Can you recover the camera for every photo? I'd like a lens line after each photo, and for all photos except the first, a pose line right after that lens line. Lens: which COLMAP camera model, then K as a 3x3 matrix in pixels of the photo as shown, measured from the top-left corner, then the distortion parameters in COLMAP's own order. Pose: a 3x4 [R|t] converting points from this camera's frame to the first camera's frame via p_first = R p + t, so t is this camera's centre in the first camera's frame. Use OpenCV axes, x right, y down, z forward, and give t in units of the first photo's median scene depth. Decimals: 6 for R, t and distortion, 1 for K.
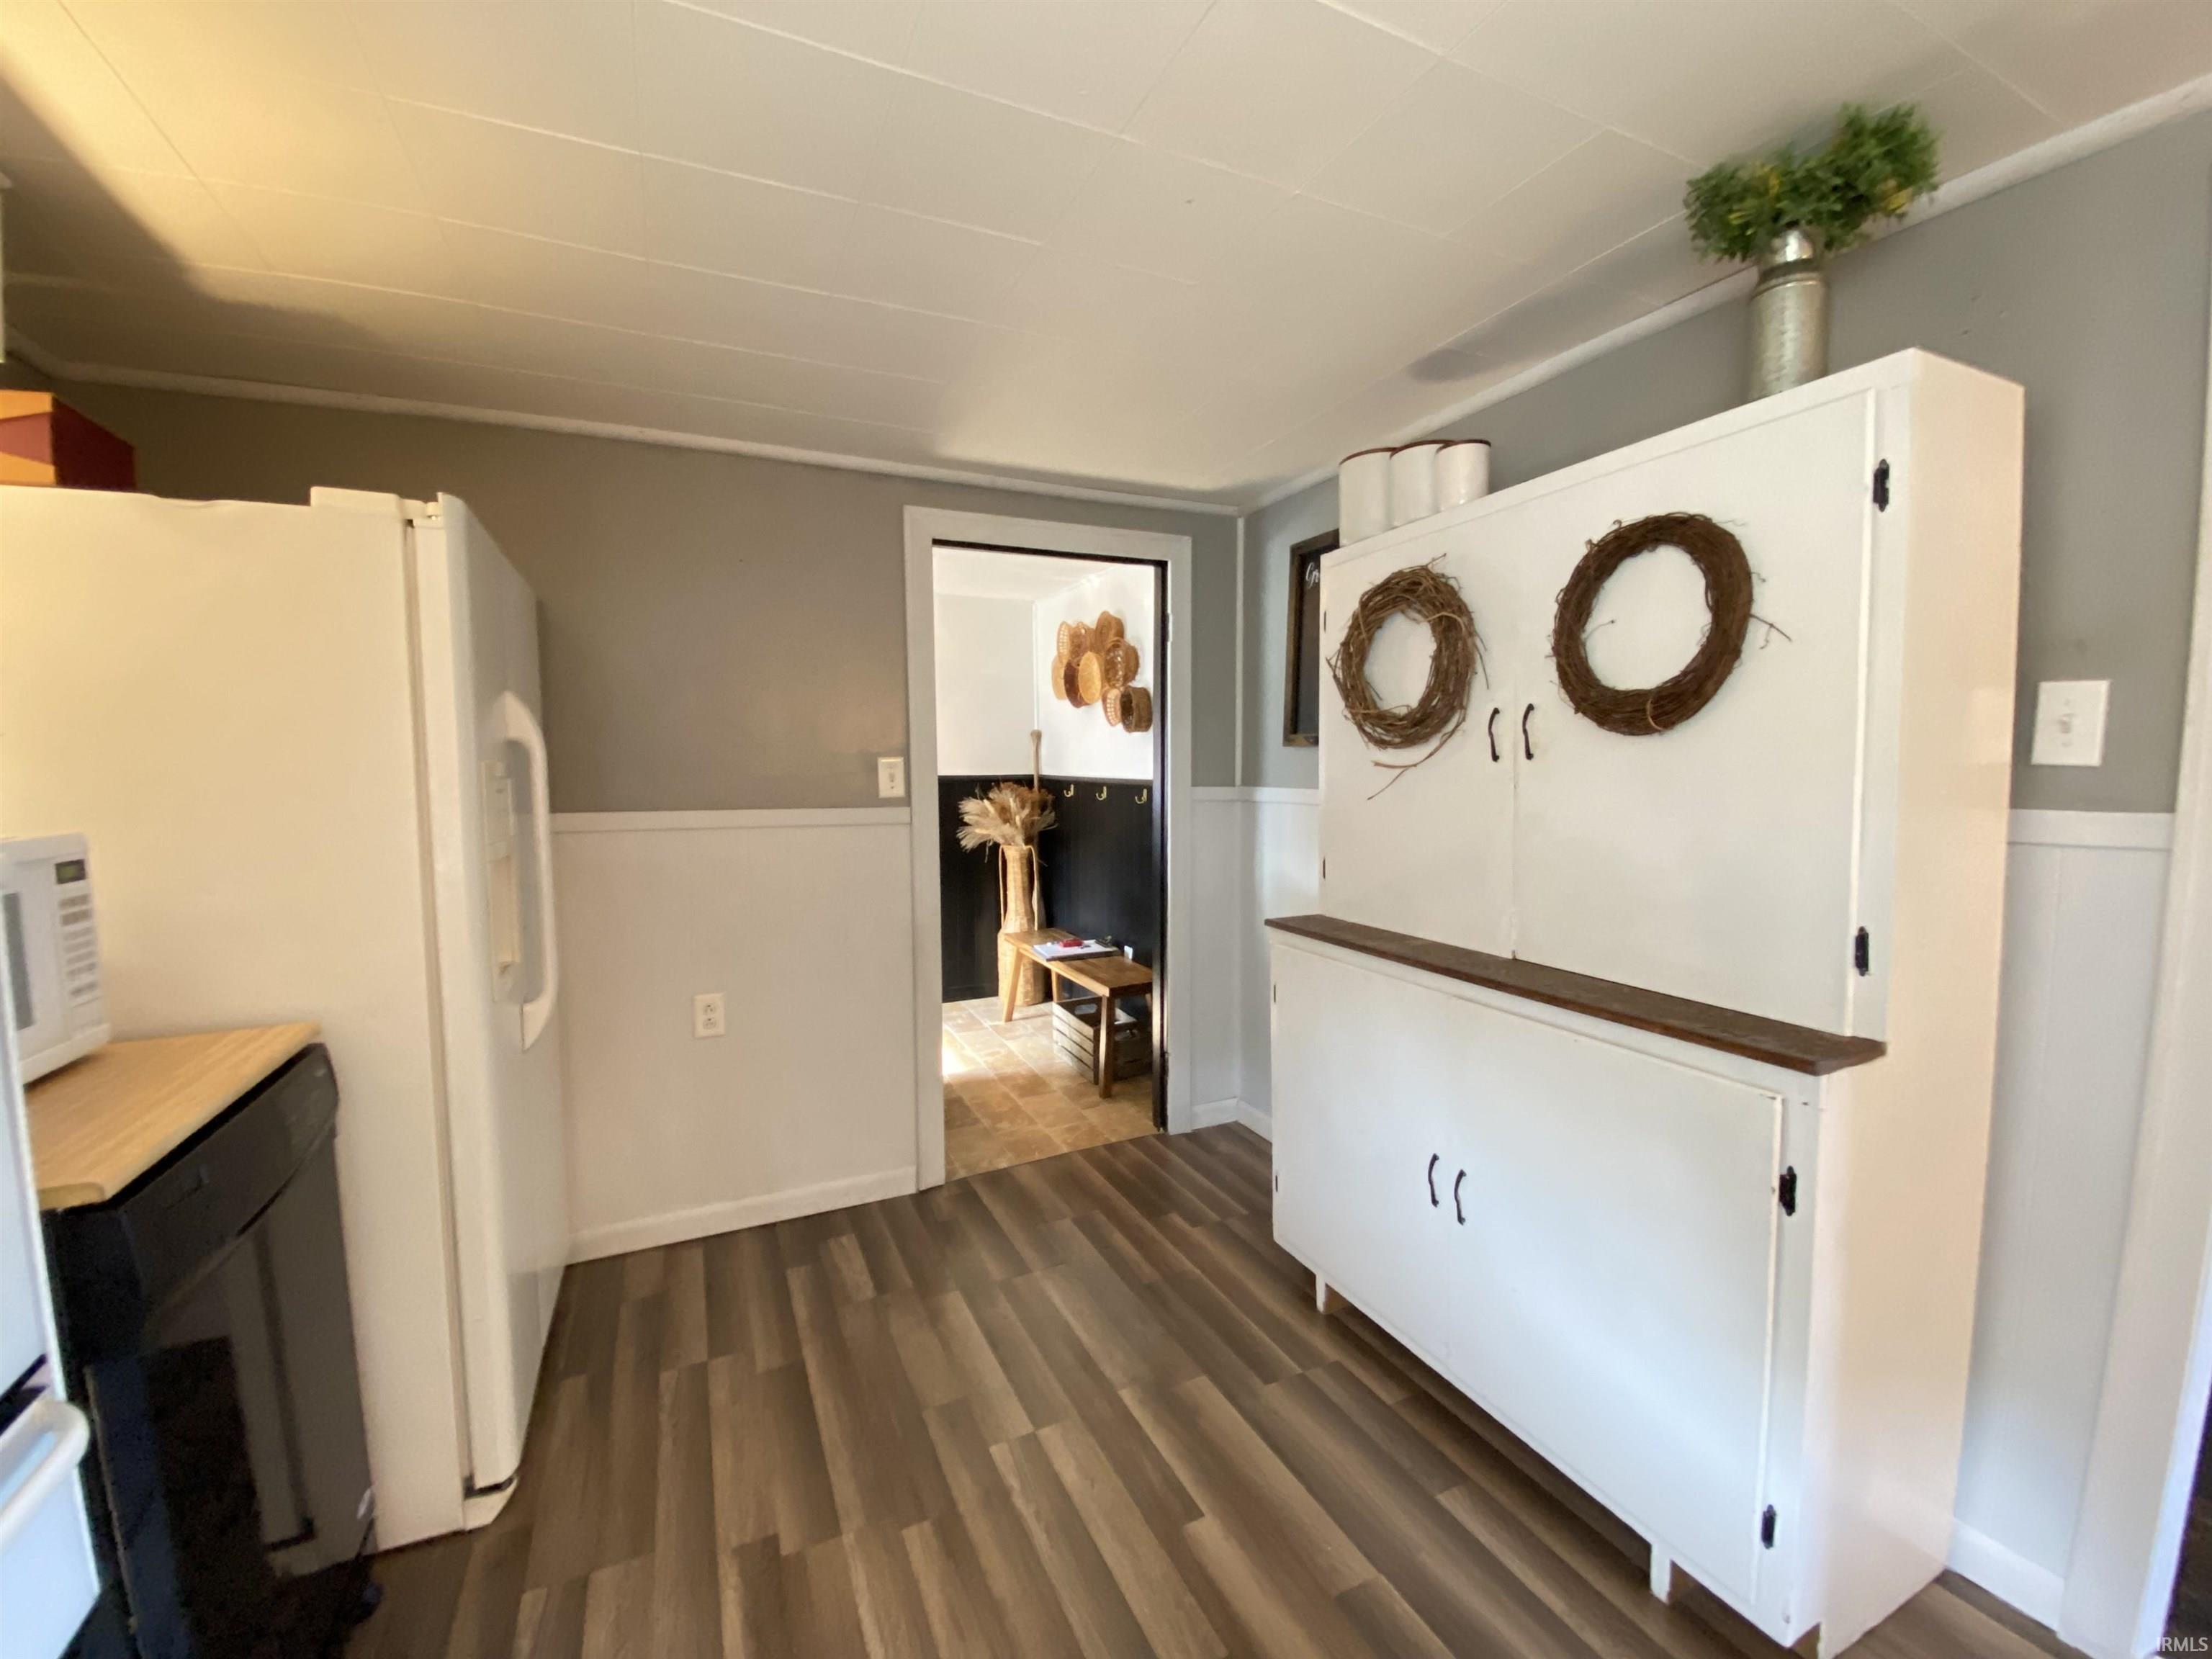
lens RADIAL K [[898.0, 0, 1103.8], [0, 898.0, 835.3], [0, 0, 1]] dist [-0.016247, -0.000840]
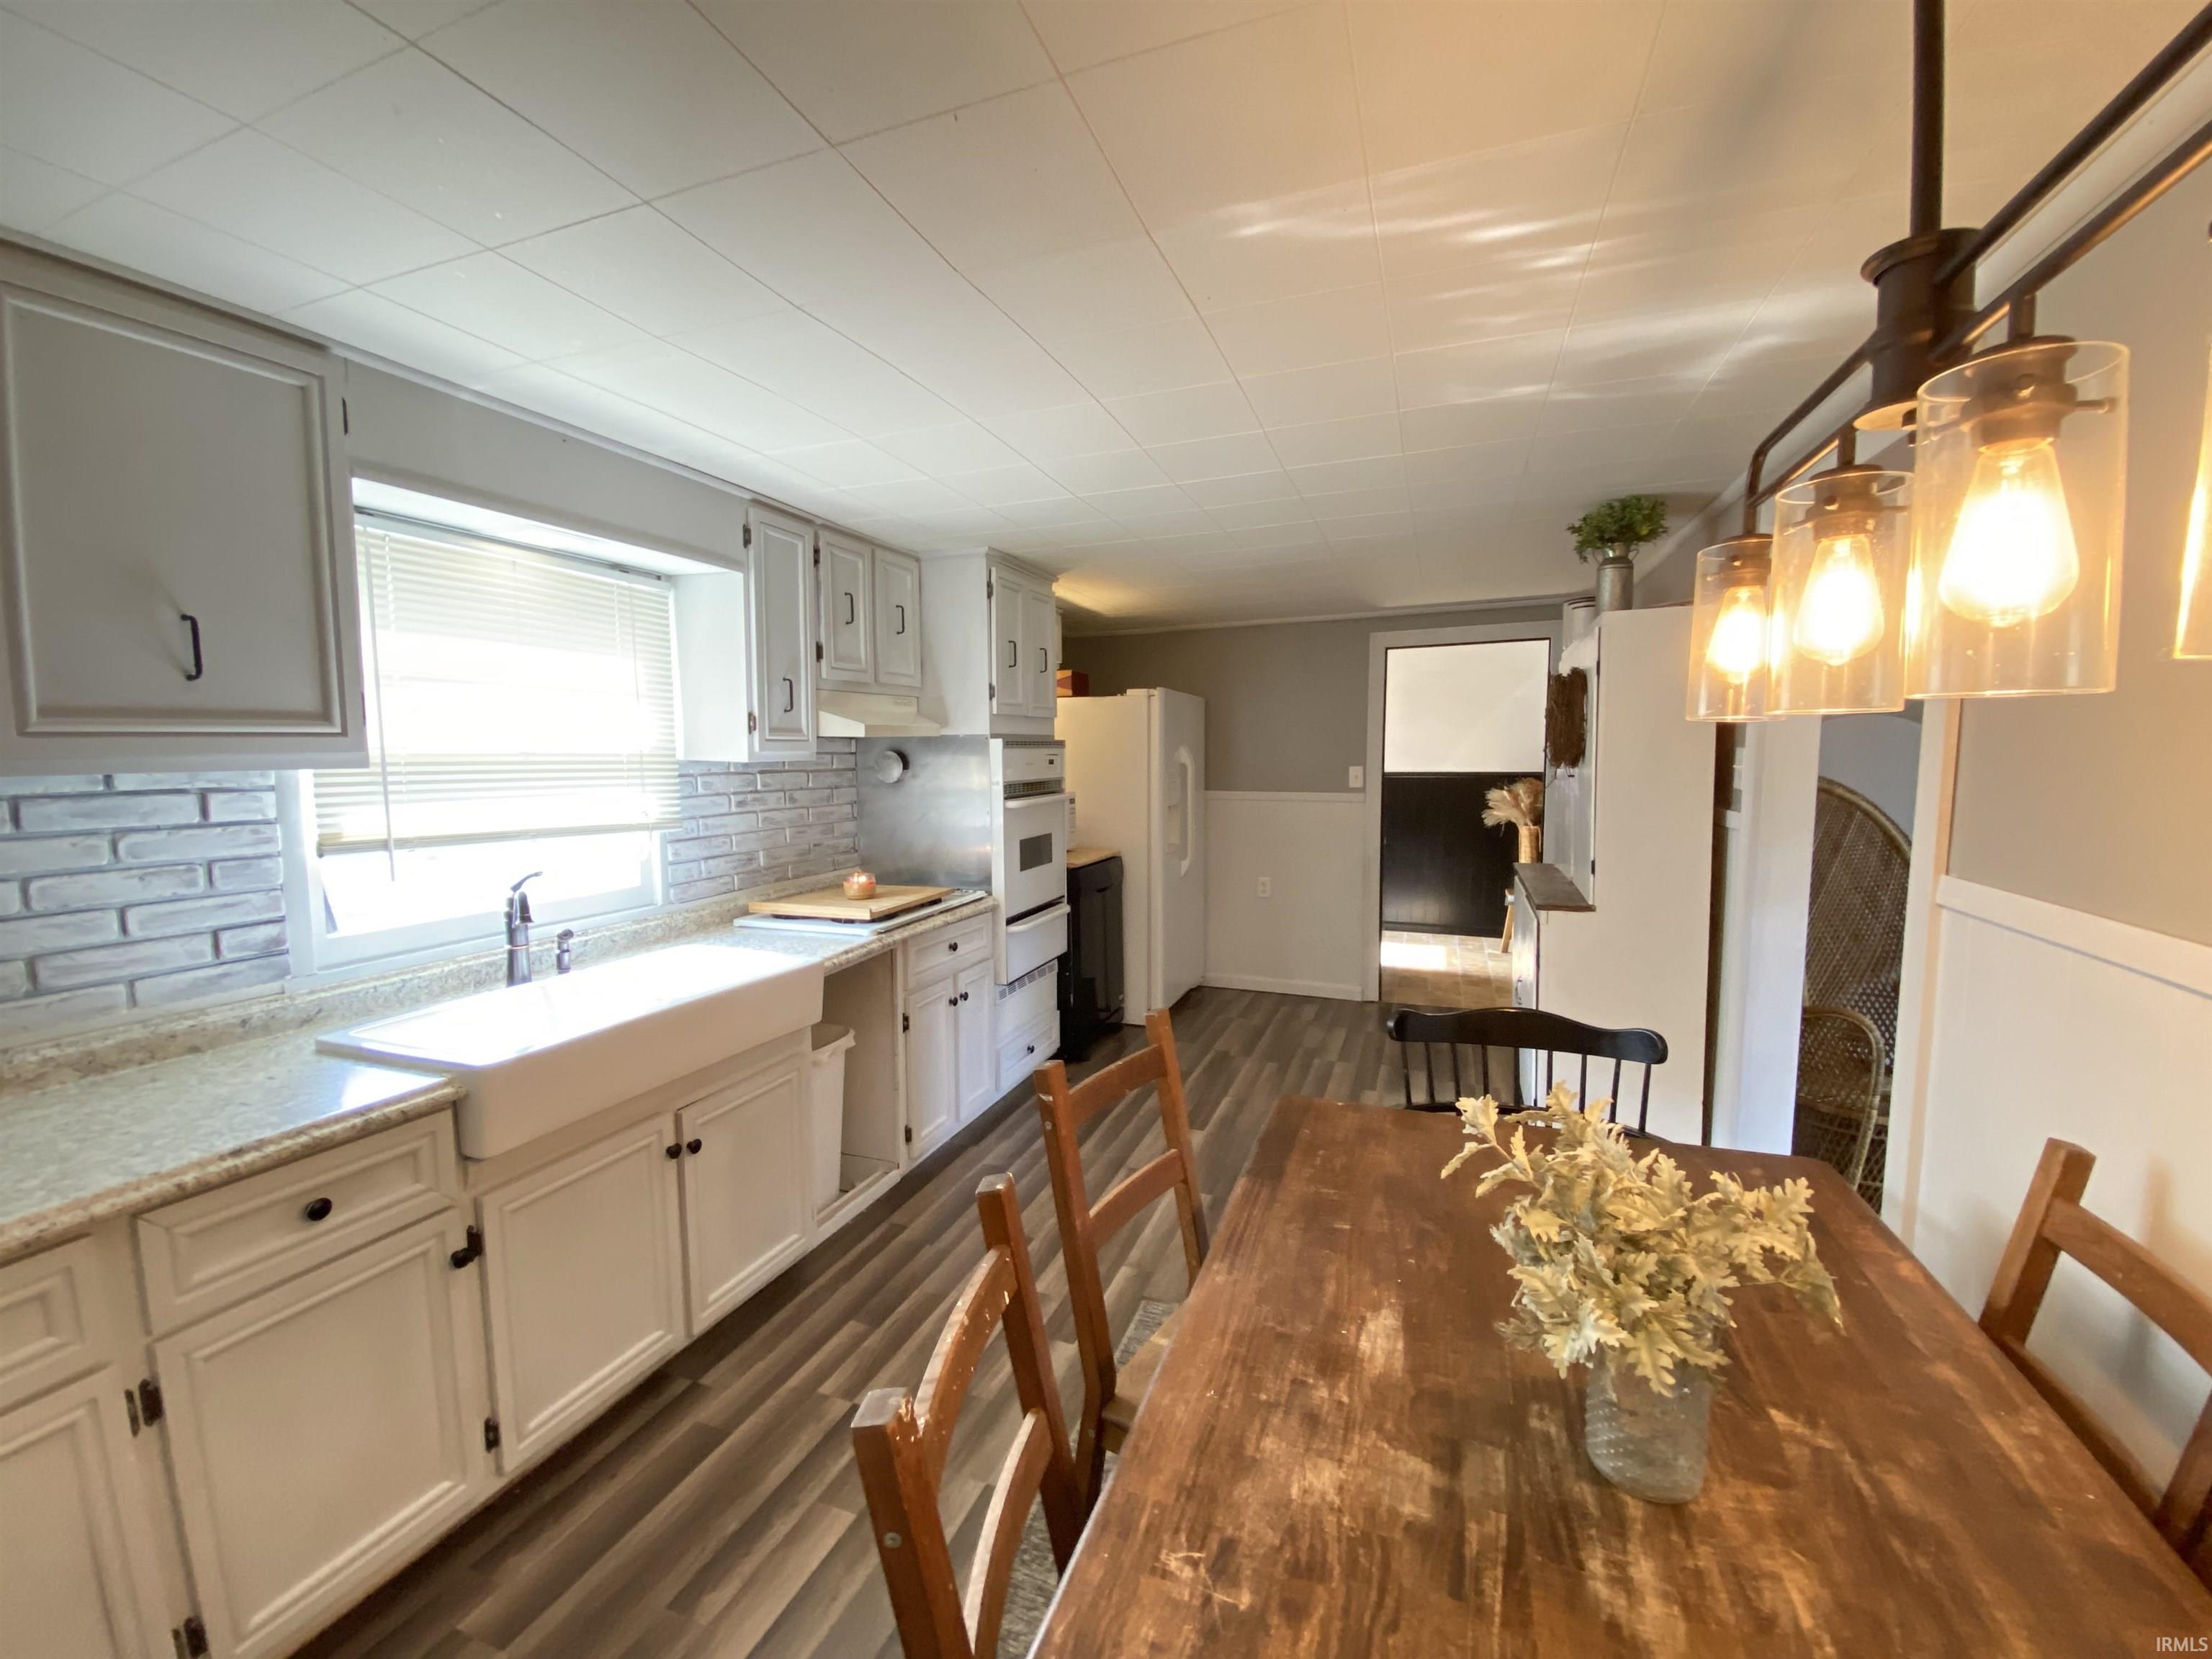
lens RADIAL K [[891.3, 0, 1110.2], [0, 891.3, 830.0], [0, 0, 1]] dist [0.021859, -0.020623]
pose [[0.706036, 0.060474, -0.705589, 0.432900], [-0.052336, 0.998078, 0.033173, 0.007411], [0.706239, 0.013506, 0.707845, -0.418690]]
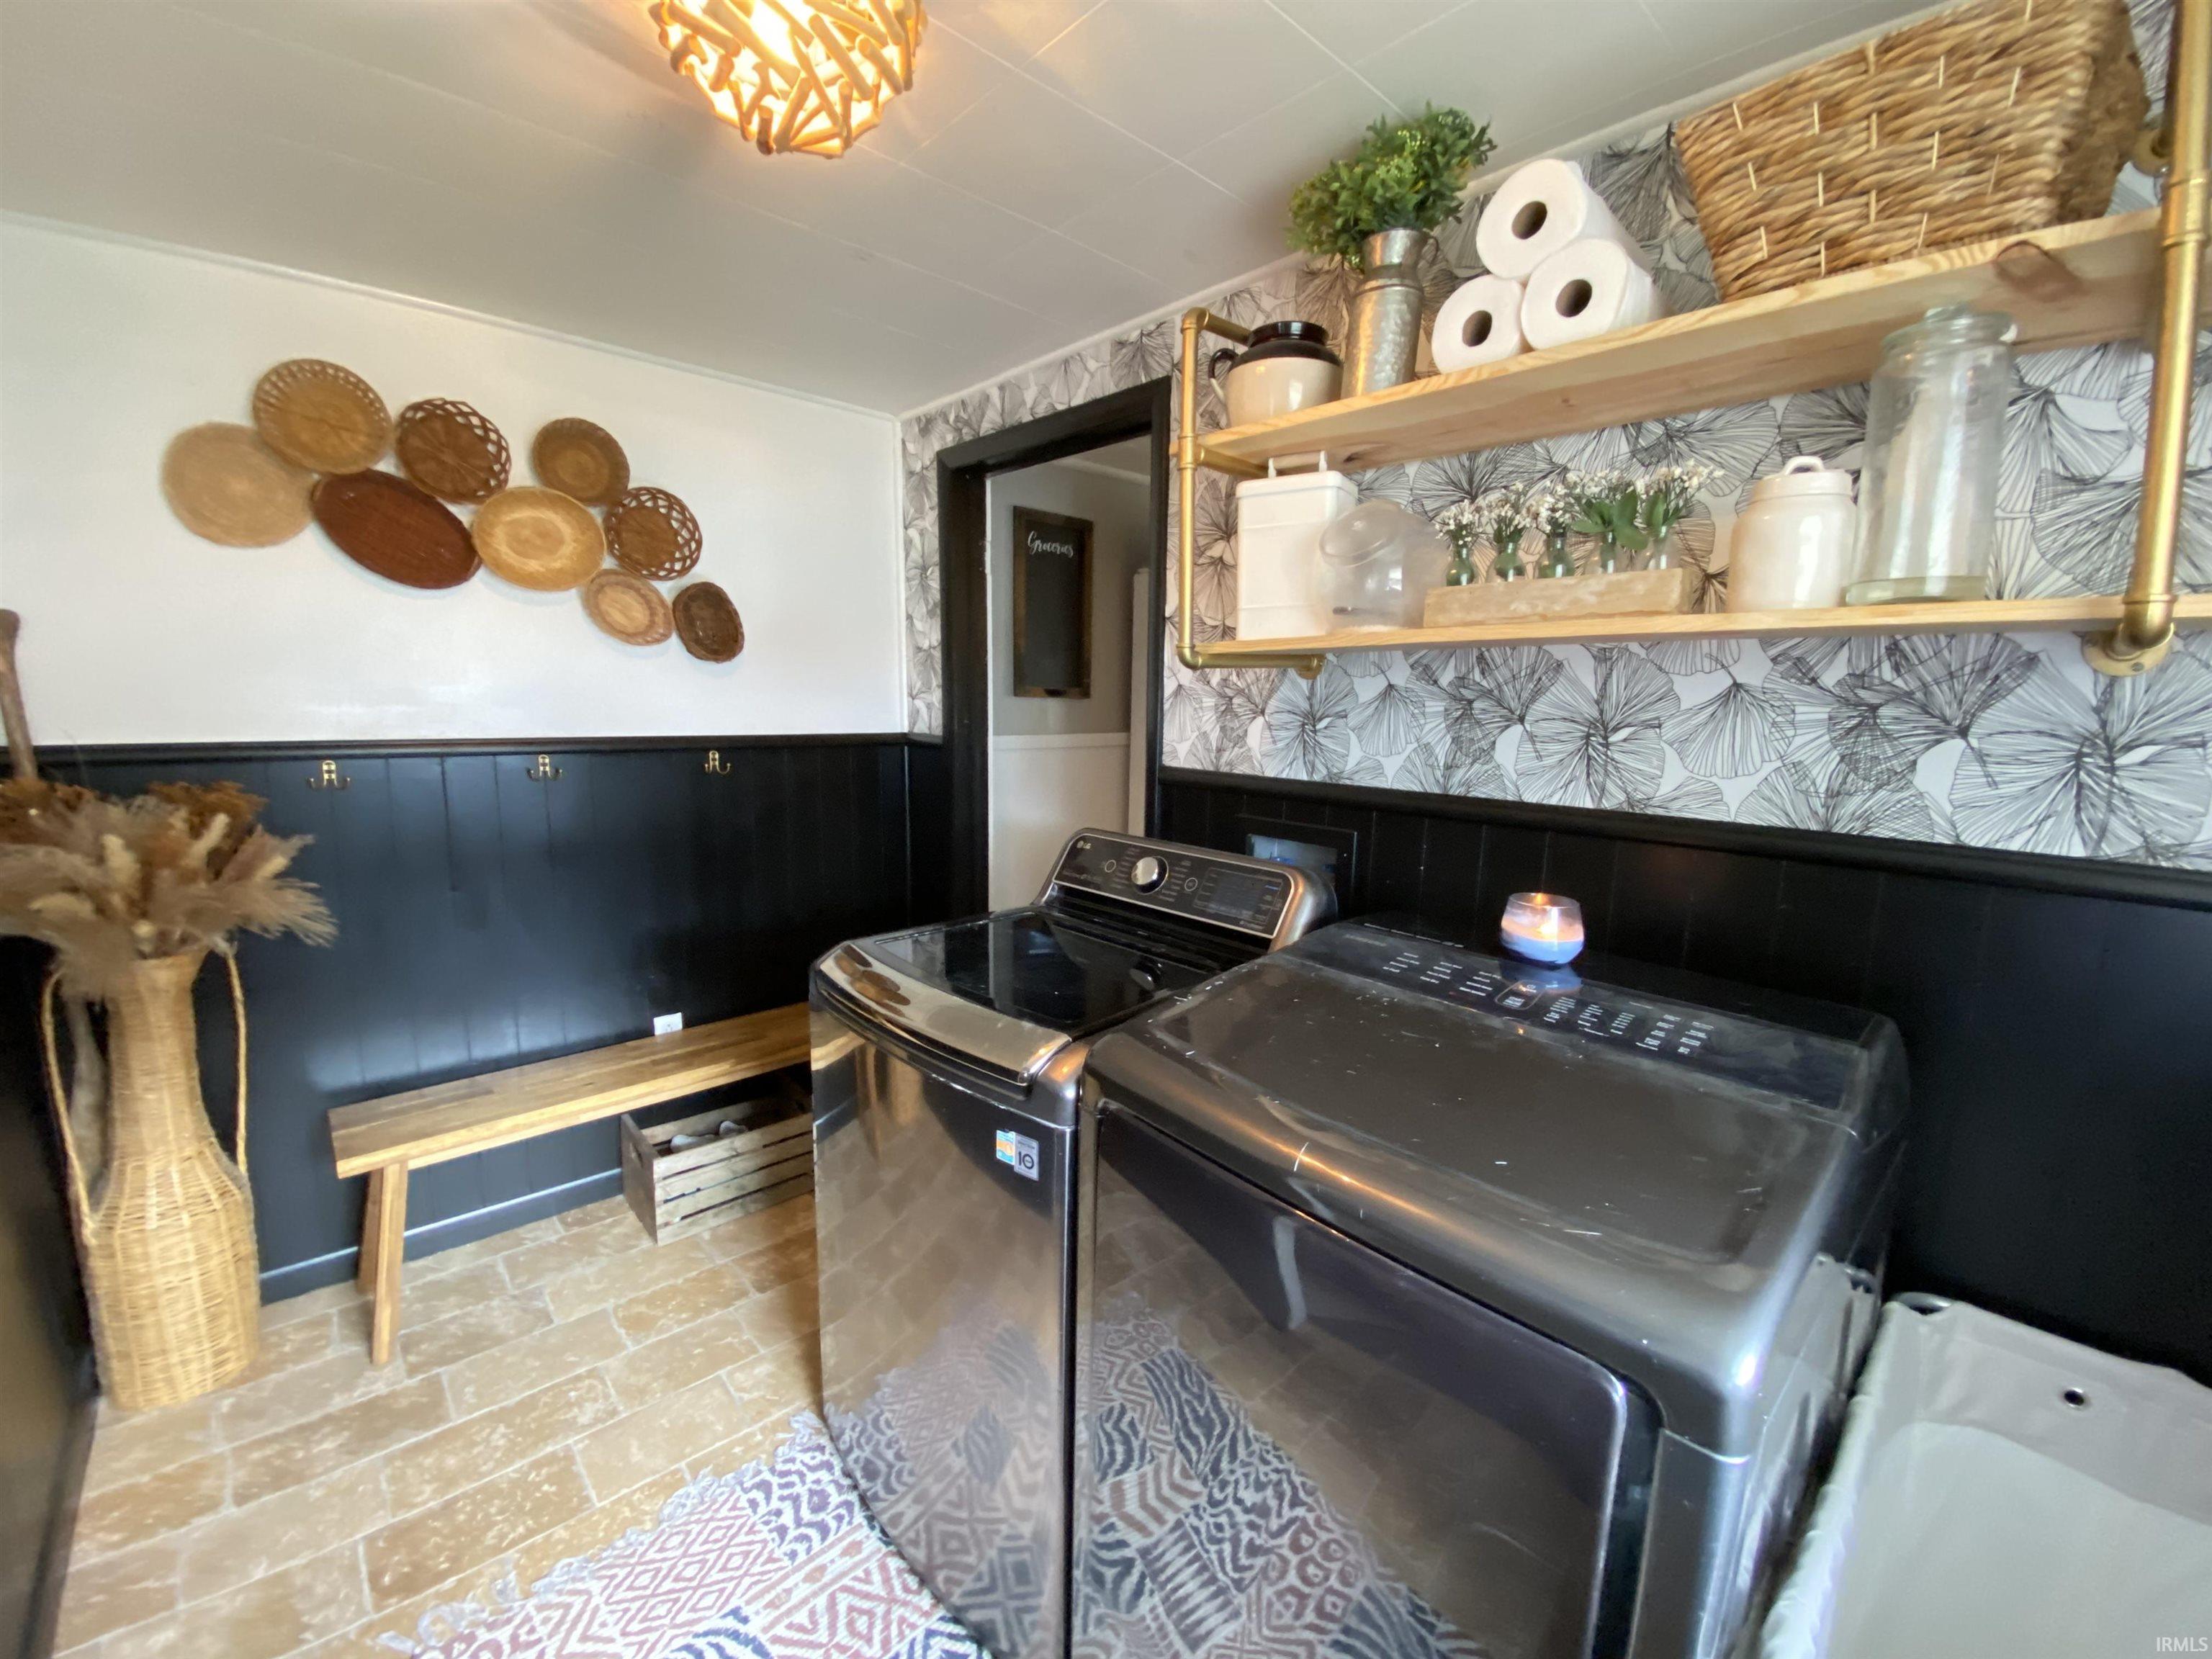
lens RADIAL K [[891.3, 0, 1074.3], [0, 891.3, 836.1], [0, 0, 1]] dist [0.021859, -0.020623]
pose [[-0.281944, -0.154343, 0.946935, -0.547949], [0.058823, 0.982338, 0.177628, -0.077305], [-0.957626, 0.105783, -0.267885, 0.795623]]
